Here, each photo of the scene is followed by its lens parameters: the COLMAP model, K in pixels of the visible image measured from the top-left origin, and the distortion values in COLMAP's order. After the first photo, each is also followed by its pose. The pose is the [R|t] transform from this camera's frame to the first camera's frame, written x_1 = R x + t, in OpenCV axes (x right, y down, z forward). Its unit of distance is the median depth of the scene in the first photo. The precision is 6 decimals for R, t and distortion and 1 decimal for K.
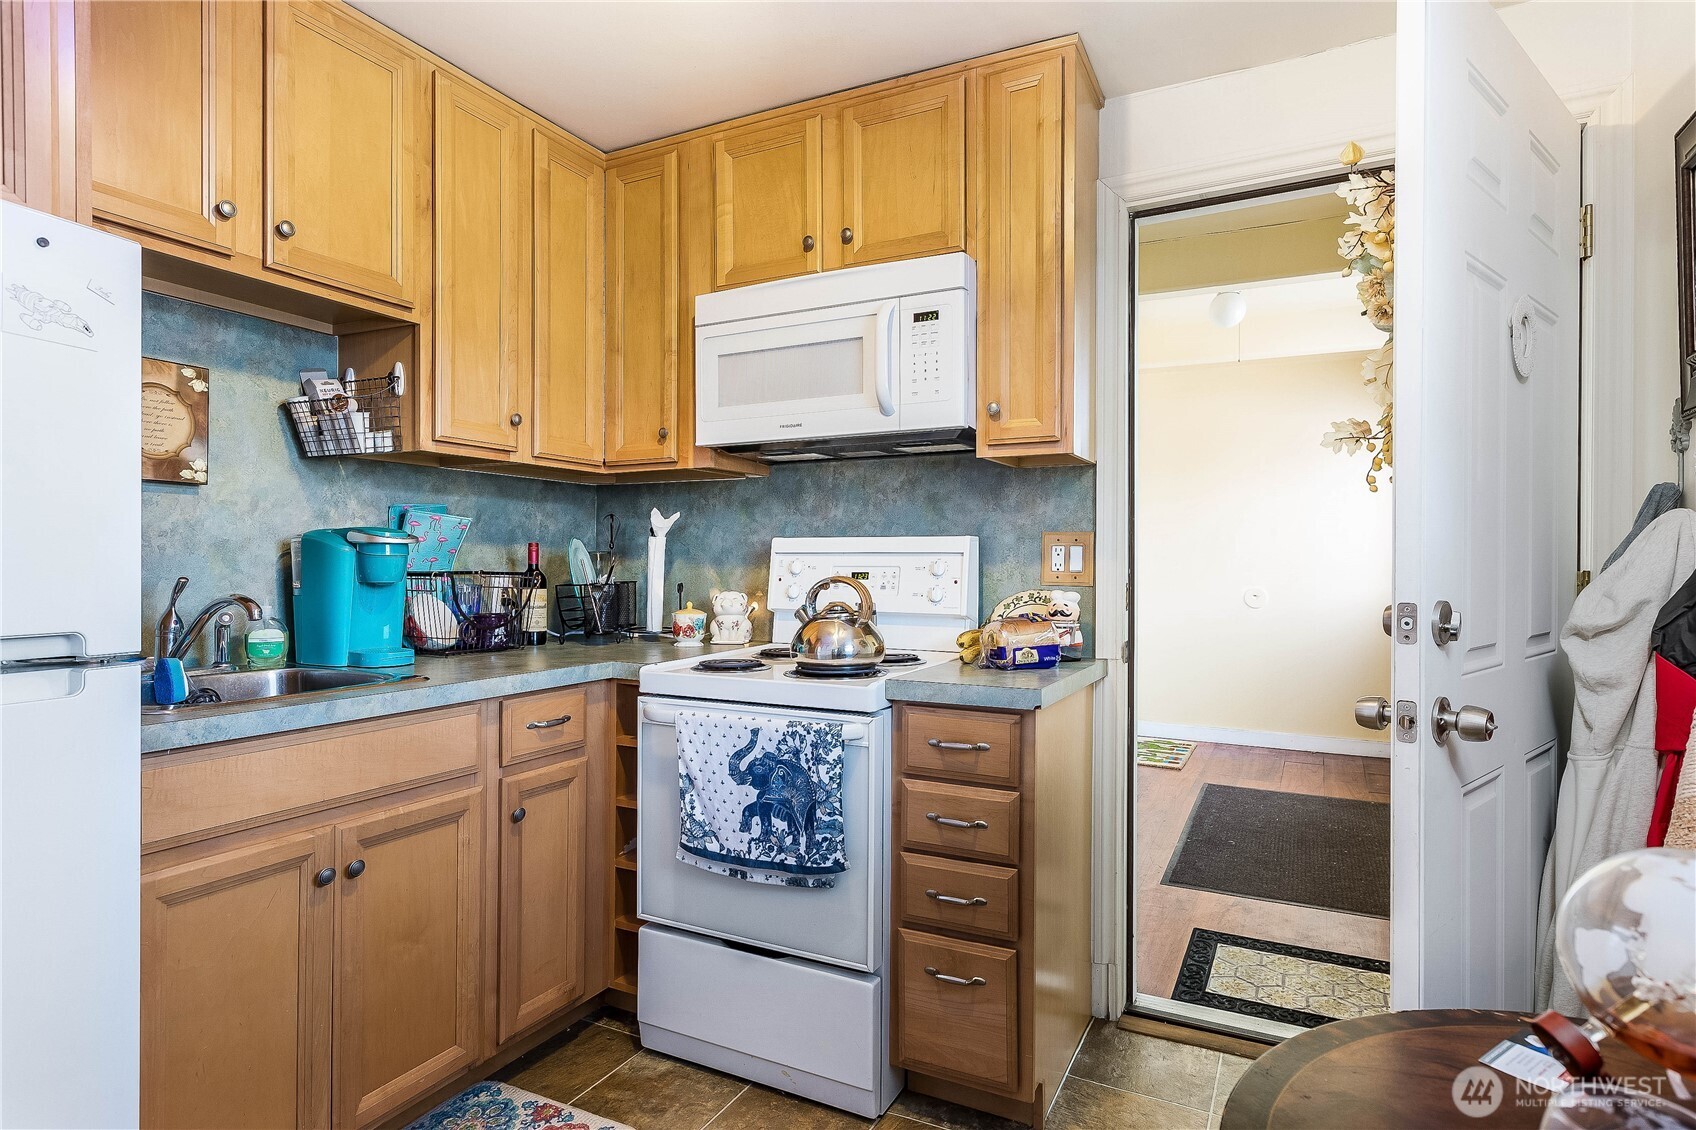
lens RADIAL K [[902.0, 0, 846.9], [0, 902.0, 568.7], [0, 0, 1]] dist [0.001170, 0.000228]
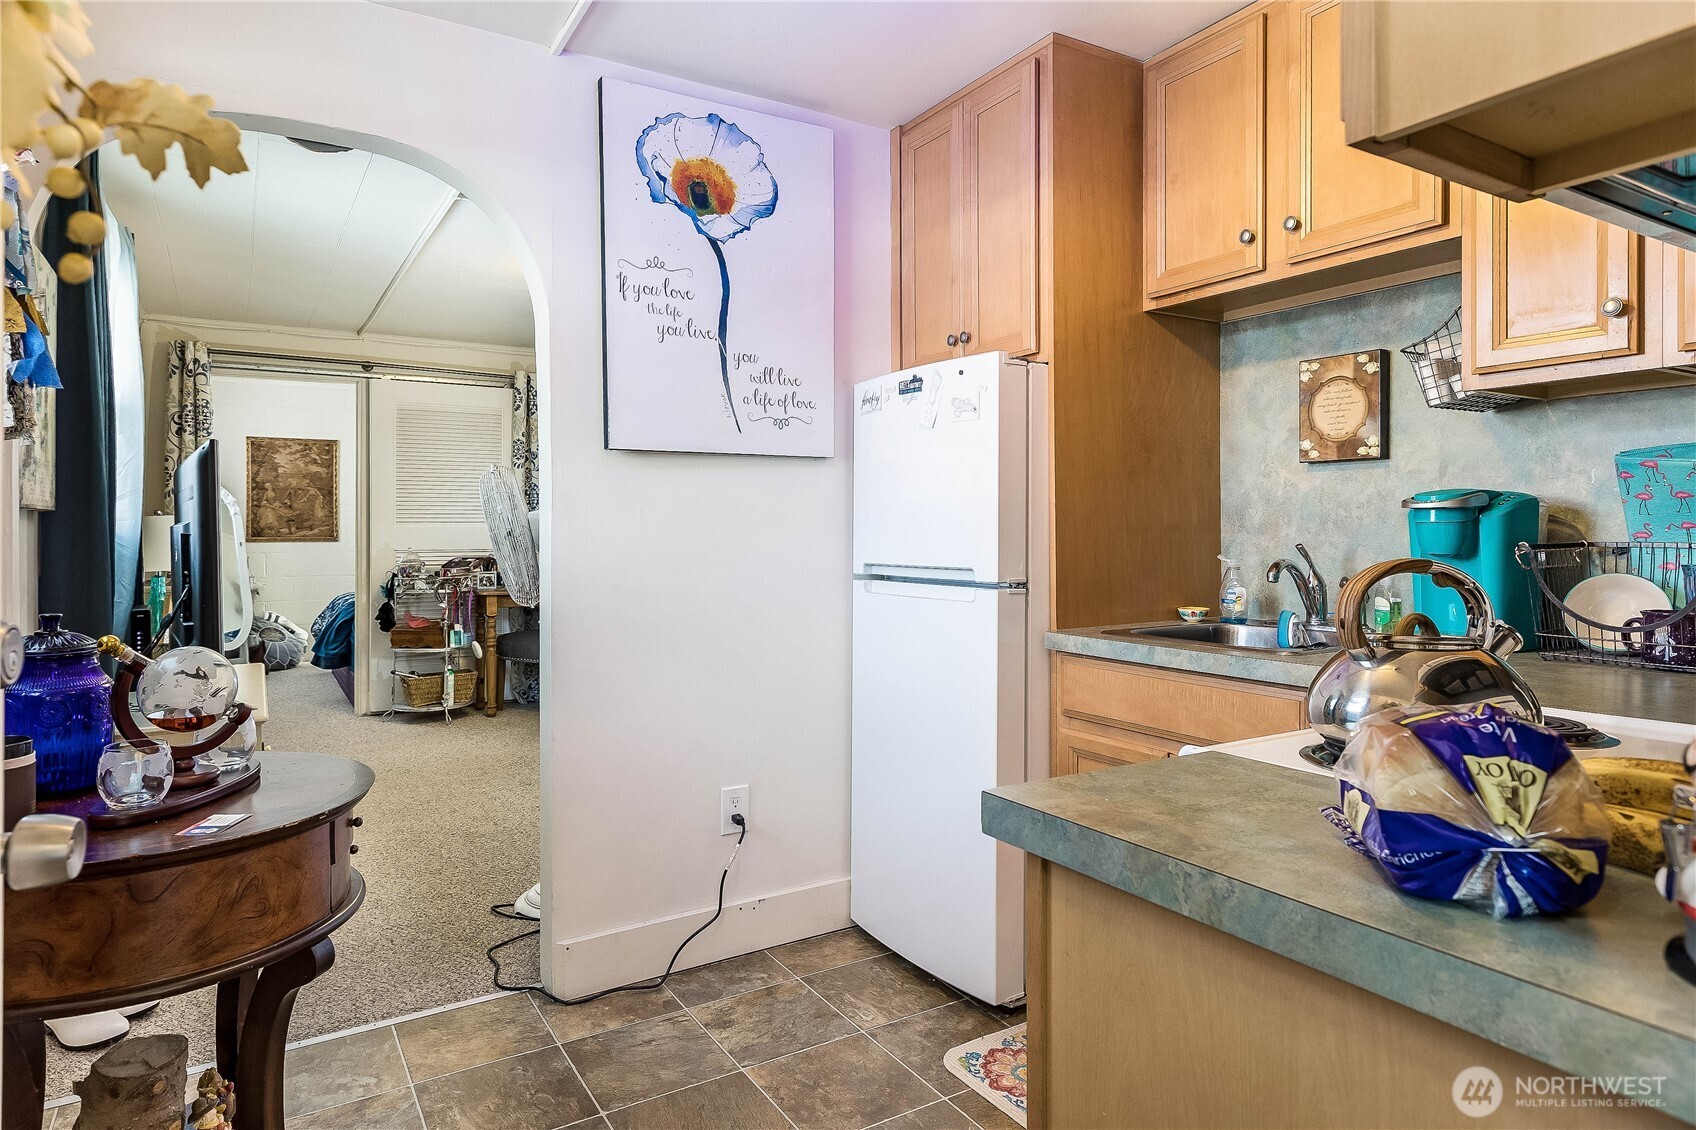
lens RADIAL K [[982.8, 0, 844.6], [0, 982.8, 548.9], [0, 0, 1]] dist [0.003079, 0.000464]
pose [[-0.524845, 0.014662, -0.851071, 0.626424], [-0.003327, 0.999809, 0.019275, -0.006095], [0.851191, 0.012948, -0.524696, 1.095386]]
